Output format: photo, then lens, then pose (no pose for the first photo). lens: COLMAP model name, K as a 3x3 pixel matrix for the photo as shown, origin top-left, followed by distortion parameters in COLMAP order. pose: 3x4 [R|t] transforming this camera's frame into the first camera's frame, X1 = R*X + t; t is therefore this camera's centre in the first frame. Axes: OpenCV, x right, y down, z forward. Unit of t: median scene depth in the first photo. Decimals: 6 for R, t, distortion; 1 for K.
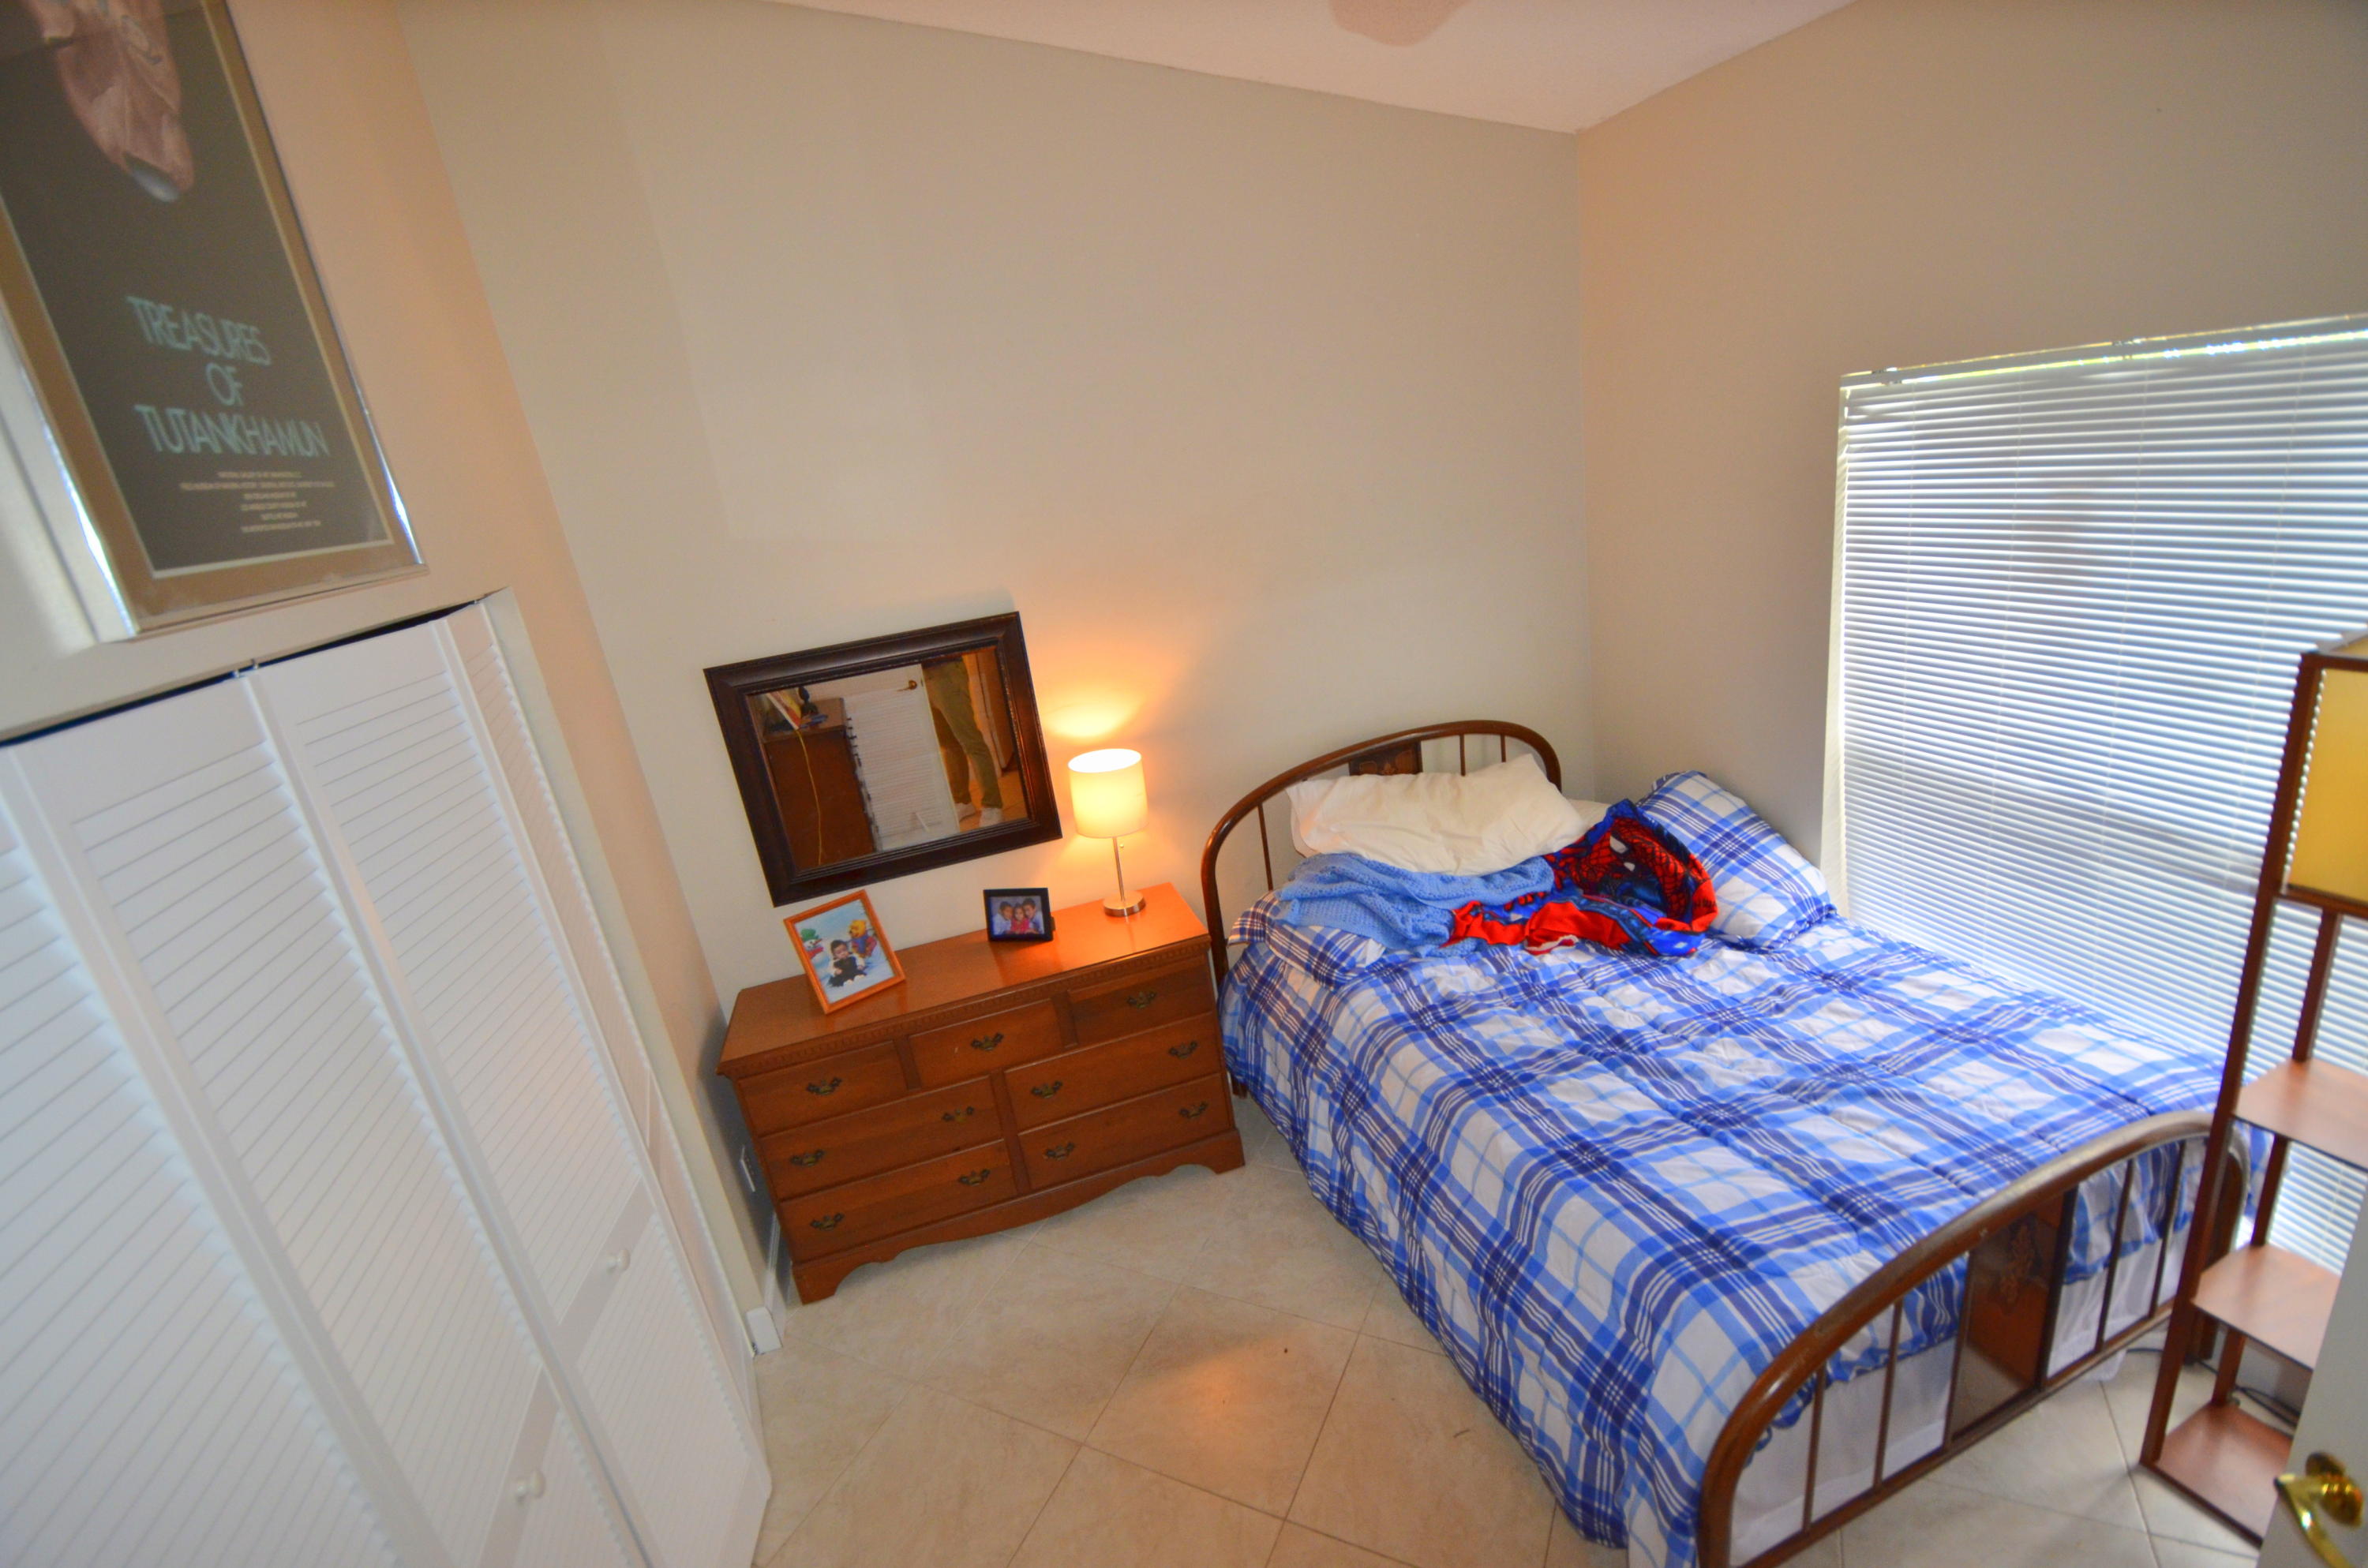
lens RADIAL K [[1048.0, 0, 1184.0], [0, 1048.0, 784.0], [0, 0, 1]] dist [0.016445, -0.022385]
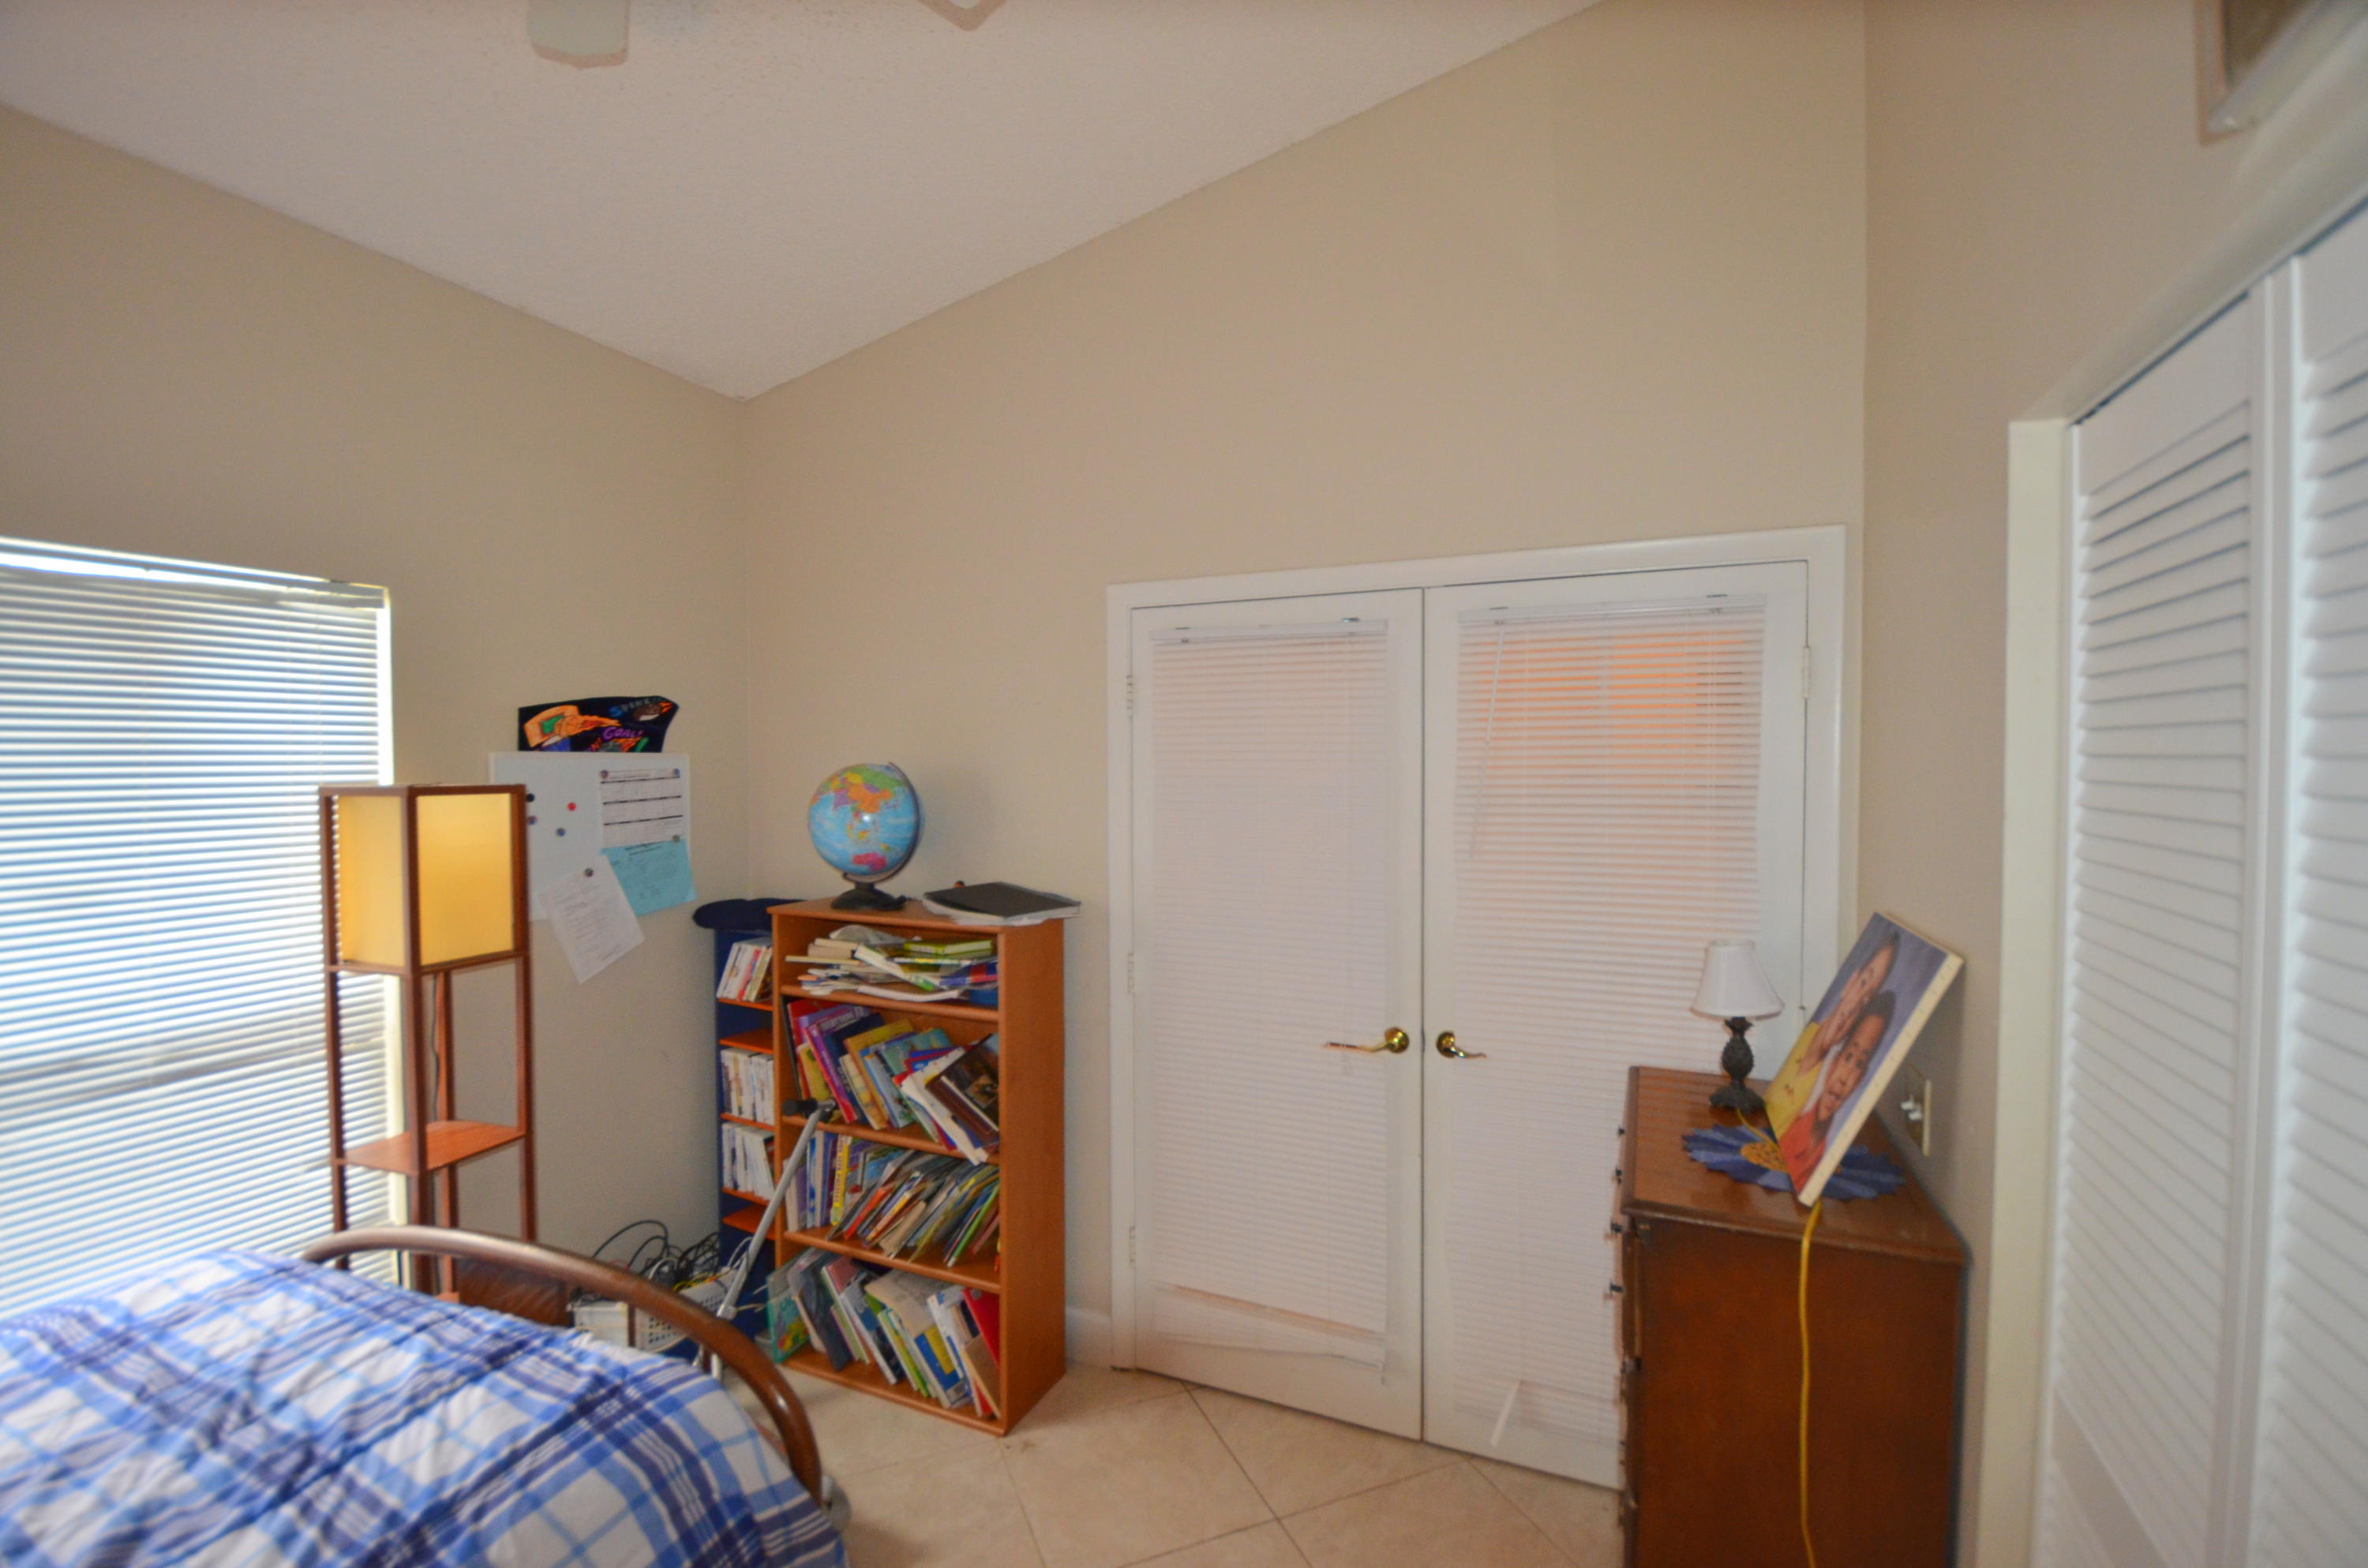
lens RADIAL K [[1048.0, 0, 1184.0], [0, 1048.0, 784.0], [0, 0, 1]] dist [0.016445, -0.022385]
pose [[-0.752733, 0.123438, 0.646650, -0.463497], [0.302617, 0.937214, 0.173359, -0.048713], [-0.584650, 0.326181, -0.742826, 1.101455]]
